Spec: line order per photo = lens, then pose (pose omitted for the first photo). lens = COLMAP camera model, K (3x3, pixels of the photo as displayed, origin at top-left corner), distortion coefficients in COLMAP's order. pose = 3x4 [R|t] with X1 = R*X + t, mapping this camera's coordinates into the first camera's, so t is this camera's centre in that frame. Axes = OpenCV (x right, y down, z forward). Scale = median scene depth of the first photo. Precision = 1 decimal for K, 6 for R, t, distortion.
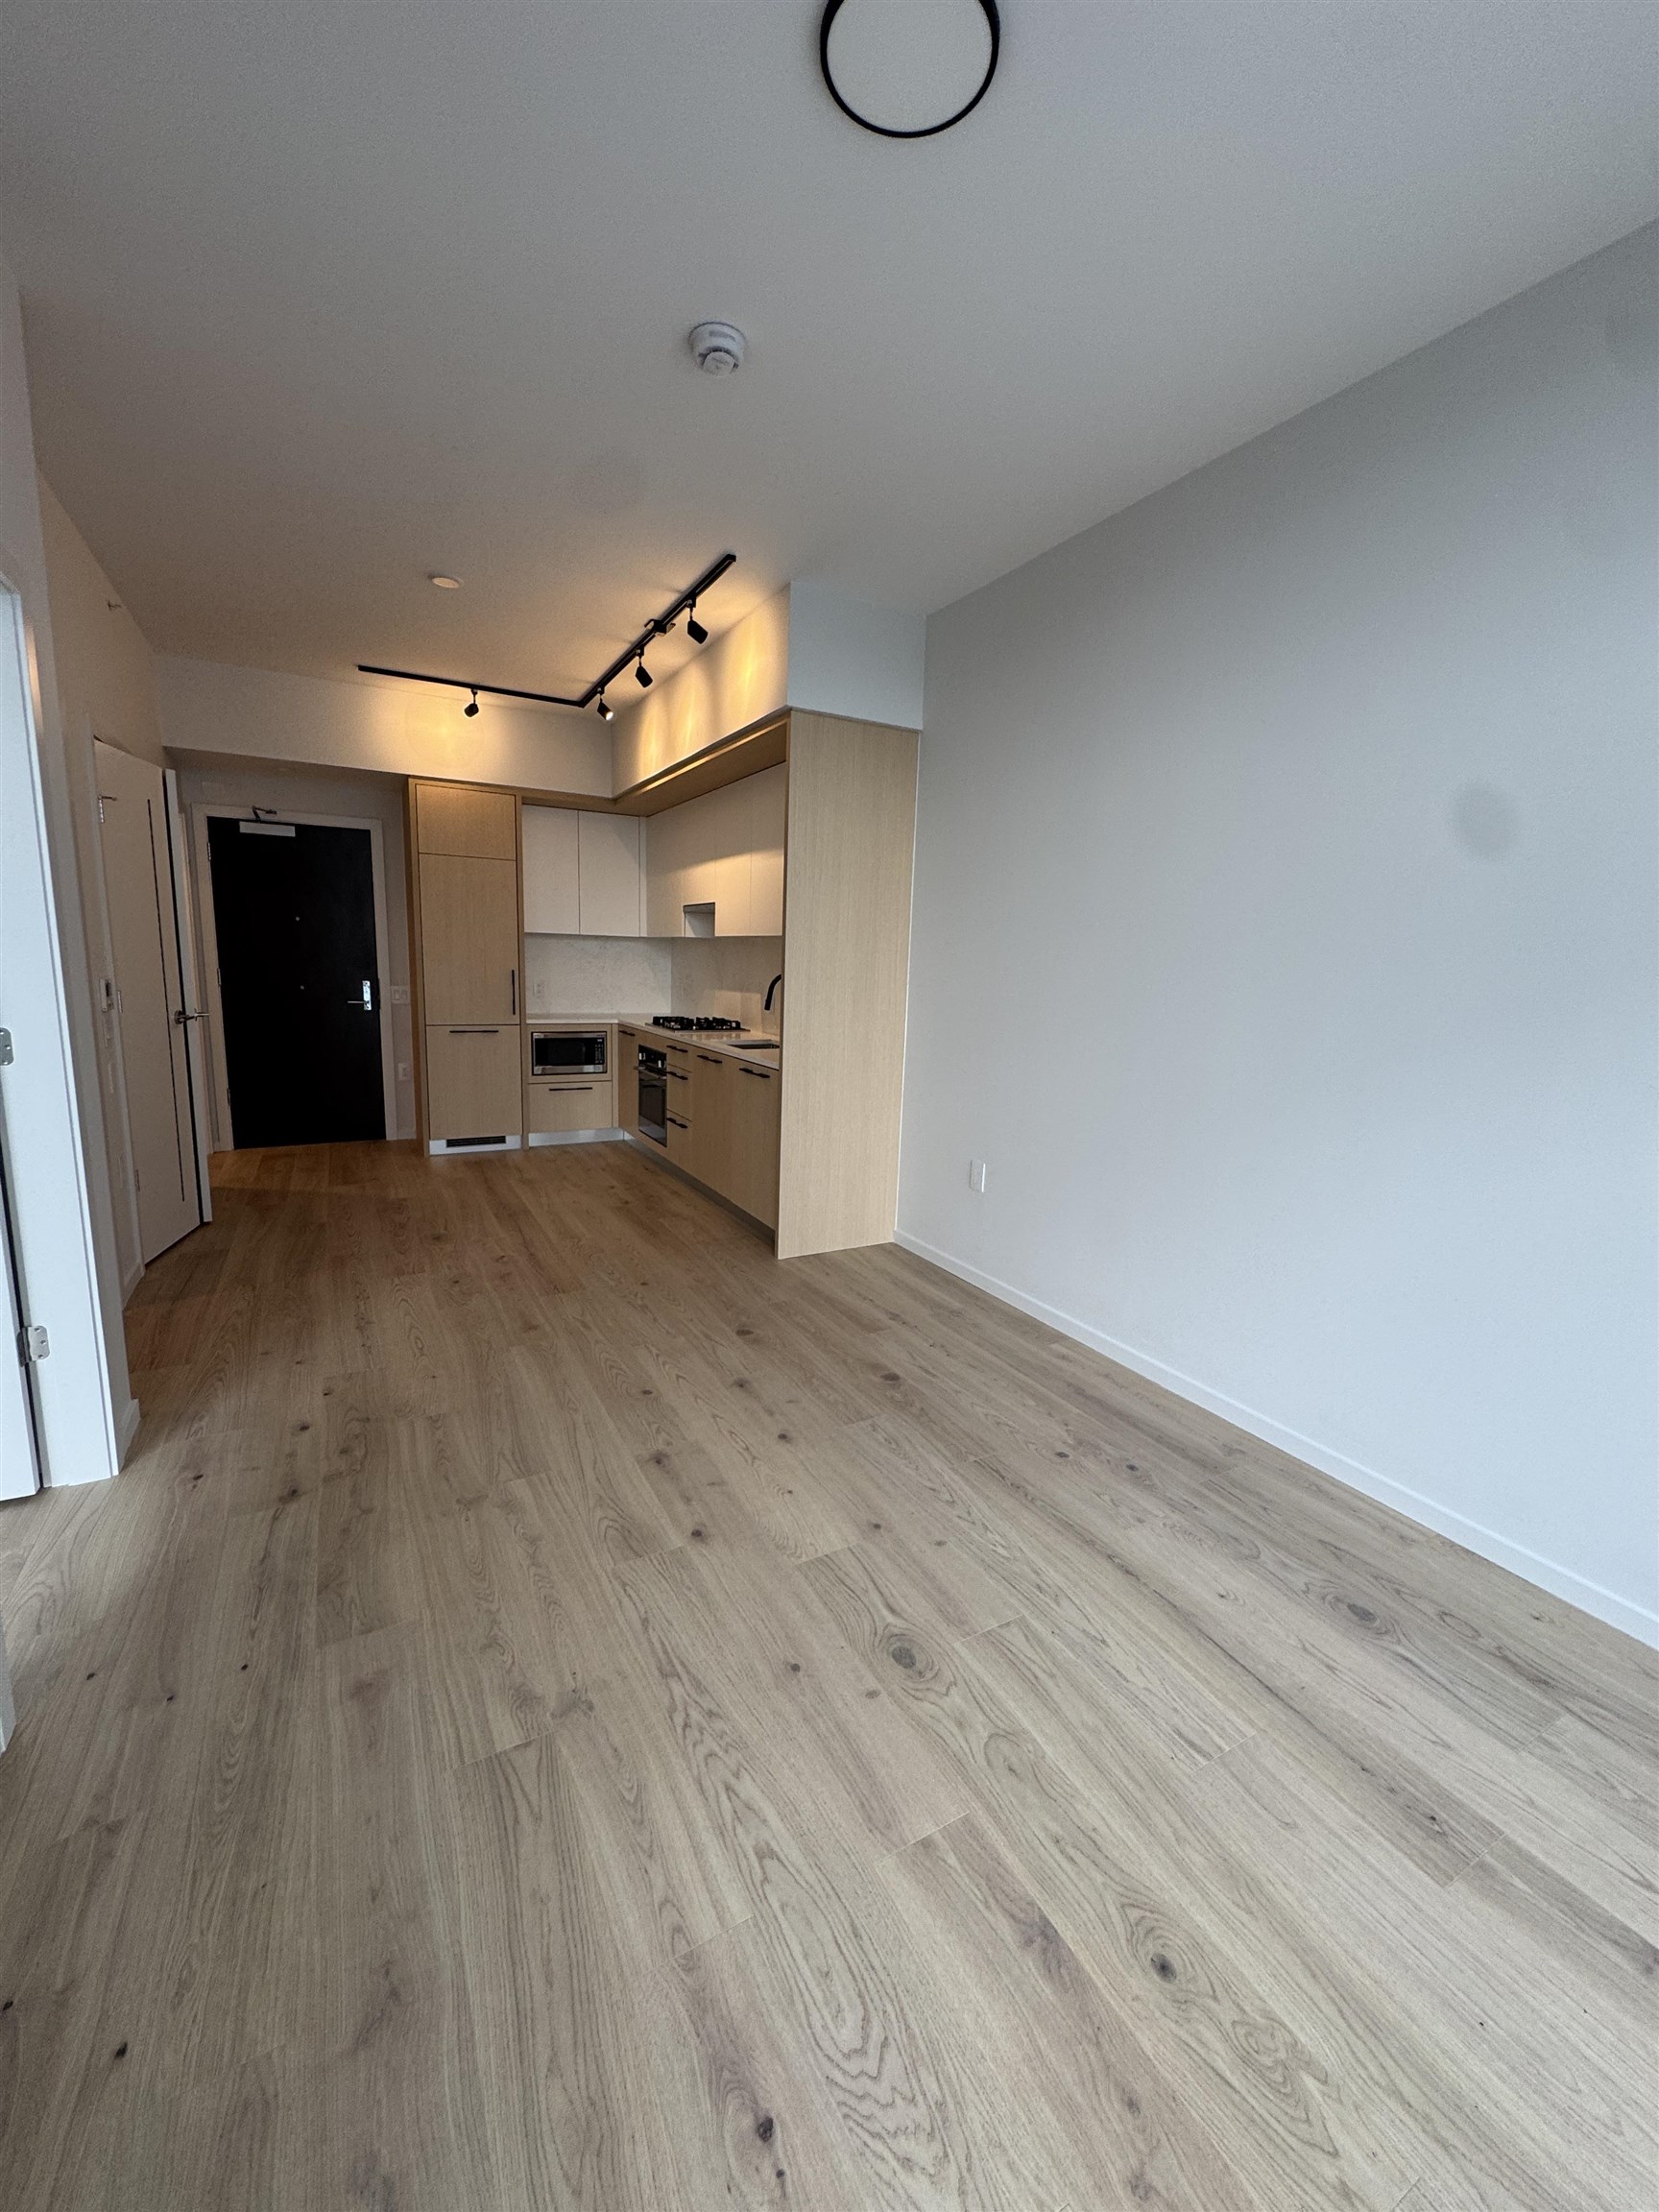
lens RADIAL K [[880.2, 0, 827.0], [0, 880.2, 1105.5], [0, 0, 1]] dist [-0.005279, 0.000913]
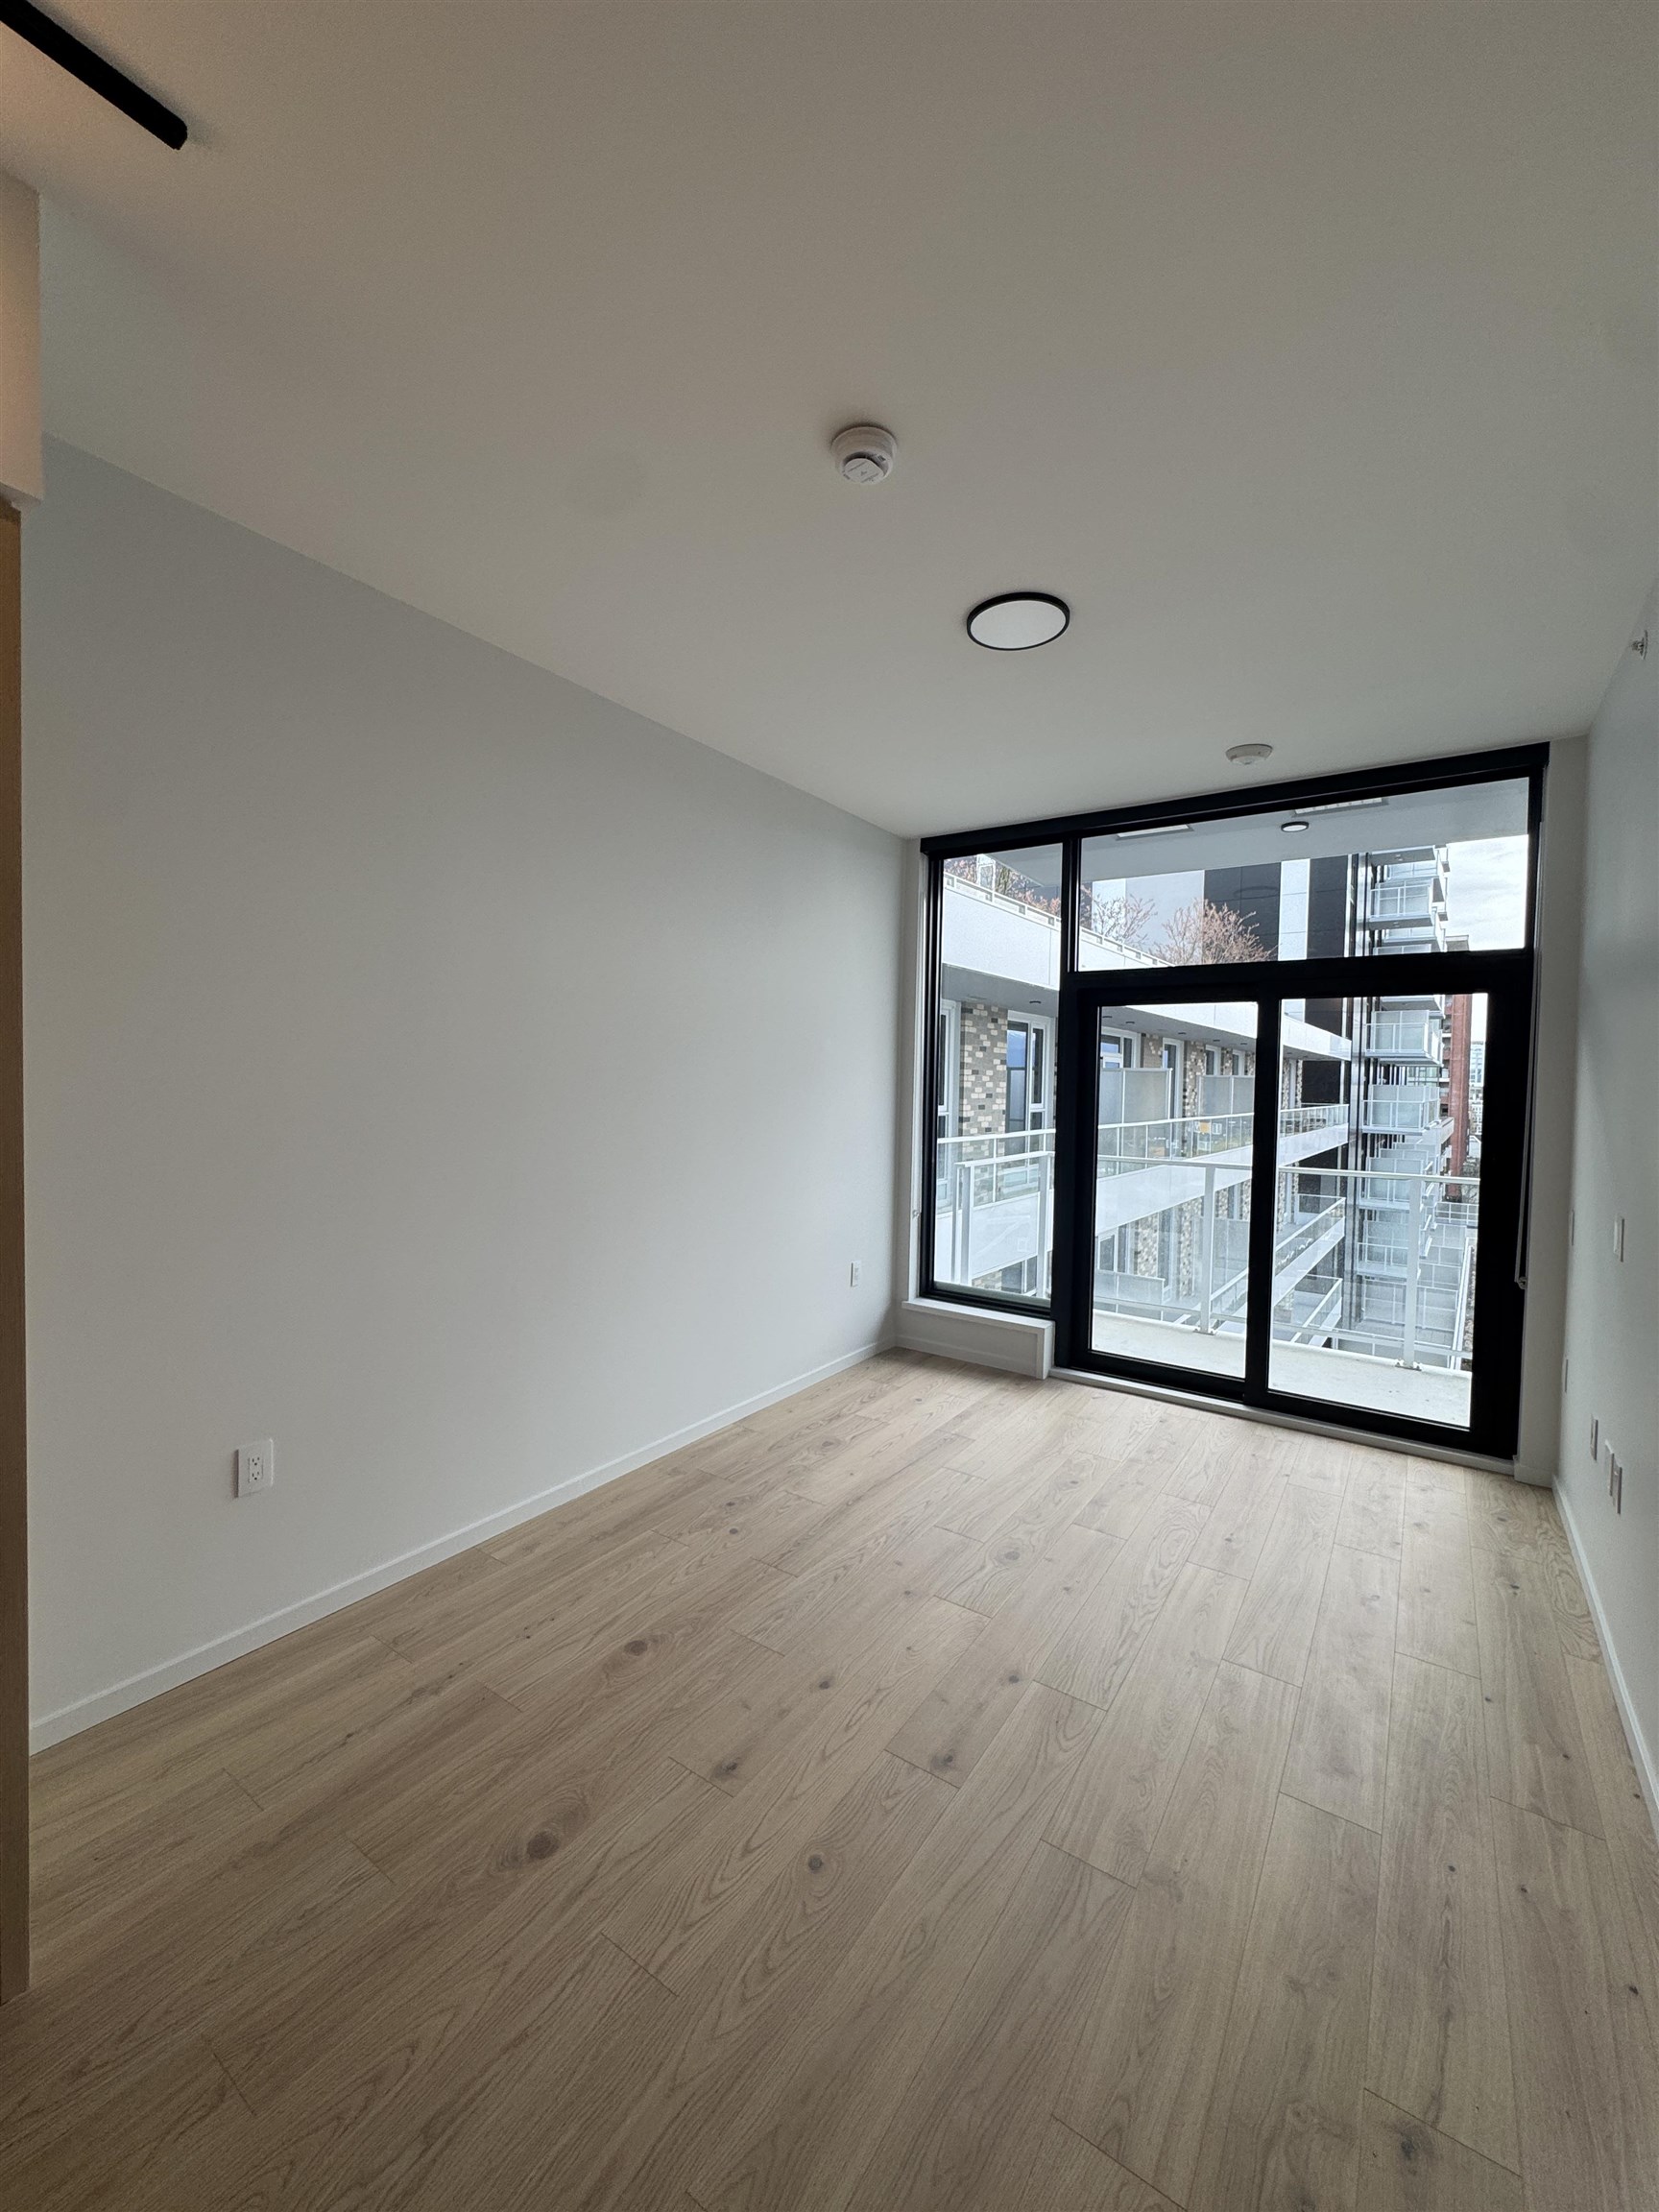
lens RADIAL K [[880.2, 0, 832.3], [0, 880.2, 1101.6], [0, 0, 1]] dist [-0.005279, 0.000913]
pose [[-0.450335, -0.062528, 0.890667, -0.931542], [0.114581, 0.985249, 0.127101, -0.350531], [-0.885477, 0.159292, -0.436528, 1.518826]]
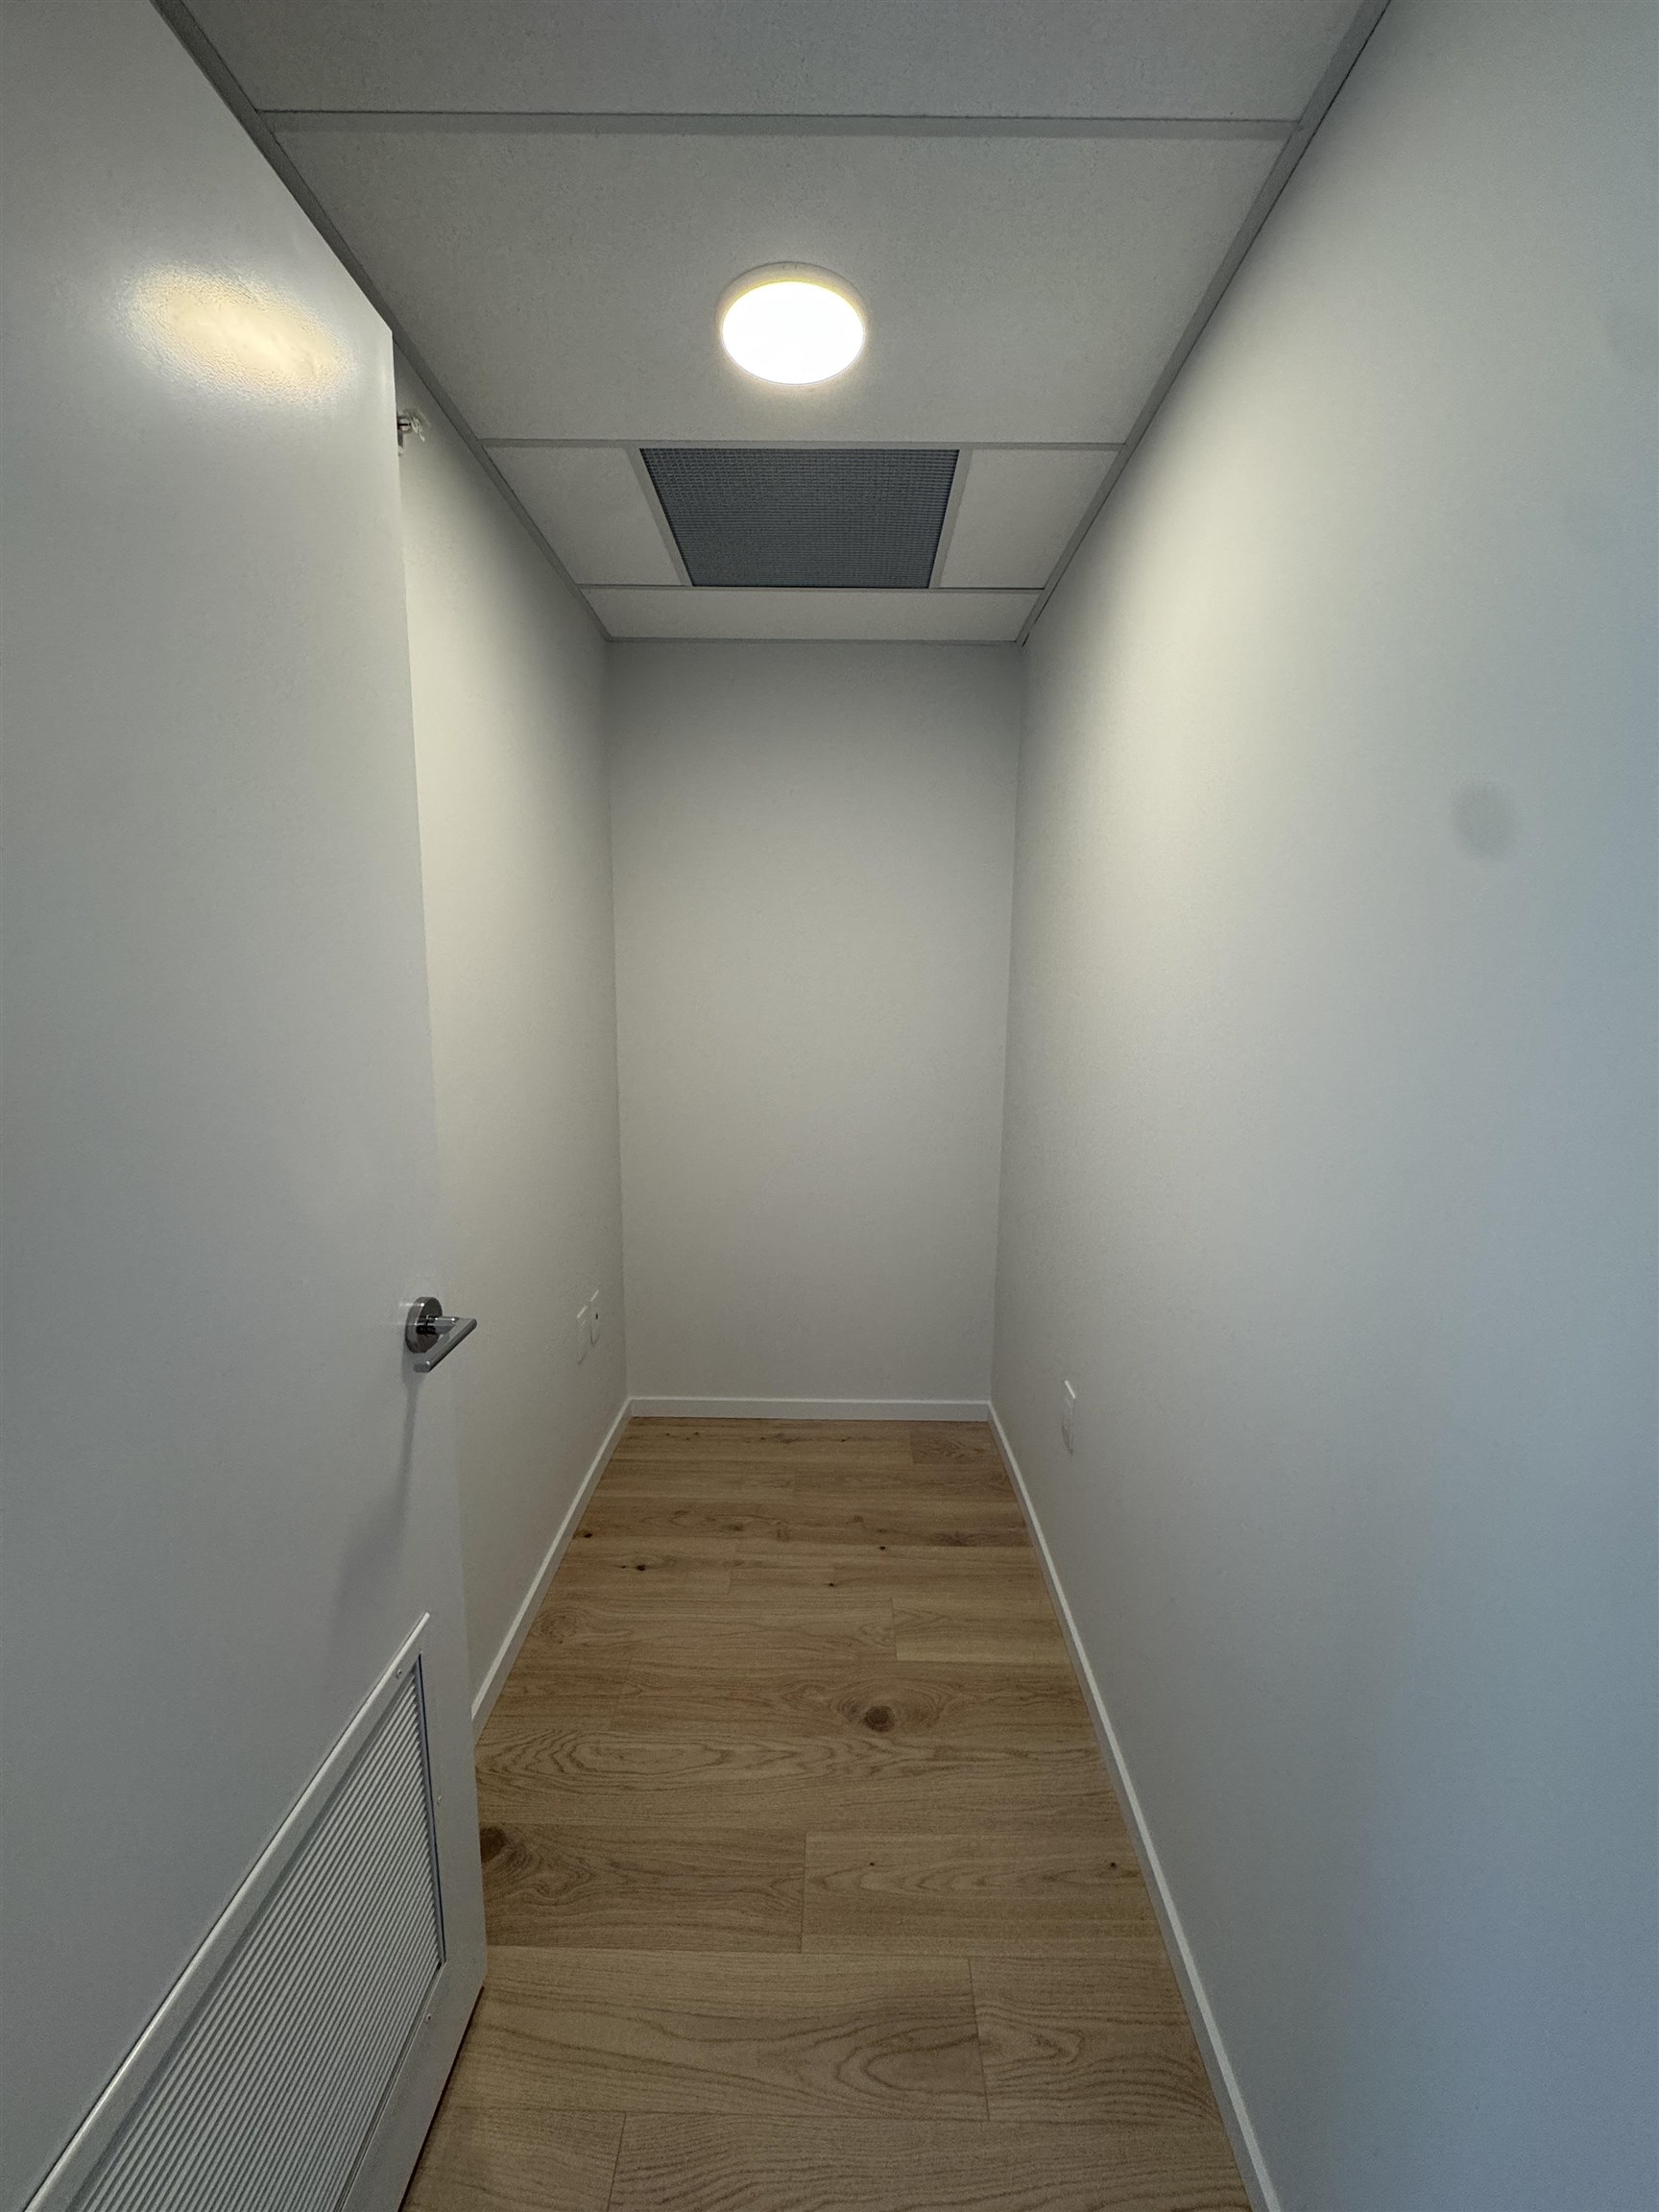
lens RADIAL K [[880.2, 0, 826.5], [0, 880.2, 1102.1], [0, 0, 1]] dist [-0.005279, 0.000913]
pose [[-0.498875, 0.079132, -0.863054, 0.518981], [-0.163649, 0.969308, 0.183470, -0.158681], [0.851083, 0.232767, -0.470613, 0.934252]]
